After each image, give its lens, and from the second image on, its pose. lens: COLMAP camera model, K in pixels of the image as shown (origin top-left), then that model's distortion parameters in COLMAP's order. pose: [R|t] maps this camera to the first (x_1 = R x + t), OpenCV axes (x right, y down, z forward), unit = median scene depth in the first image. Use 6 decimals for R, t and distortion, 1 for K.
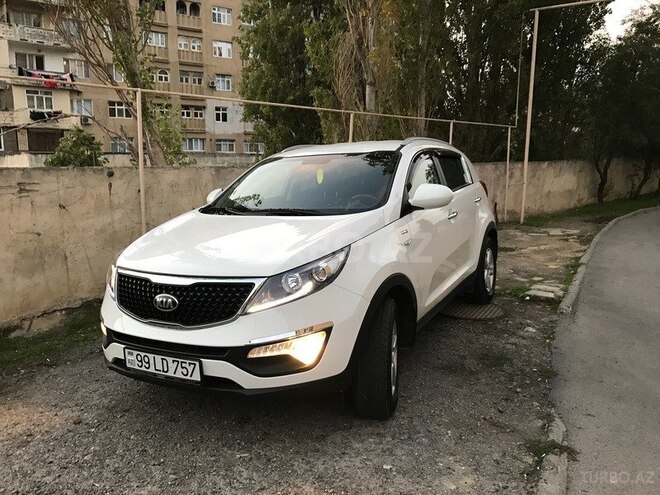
lens RADIAL K [[541.2, 0, 330.8], [0, 541.2, 247.0], [0, 0, 1]] dist [0.031515, -0.045296]
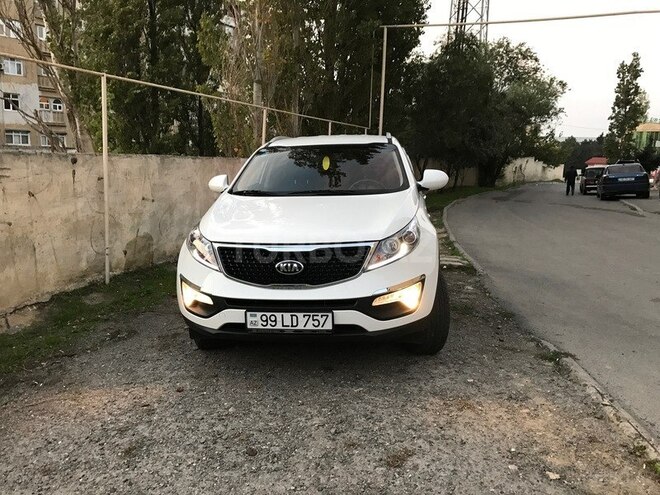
lens RADIAL K [[541.2, 0, 331.6], [0, 541.2, 248.4], [0, 0, 1]] dist [0.031515, -0.045296]
pose [[0.931130, -0.042739, 0.362175, -0.613458], [0.041259, 0.999079, 0.011825, 0.050019], [-0.362347, 0.003932, 0.932035, -0.104199]]
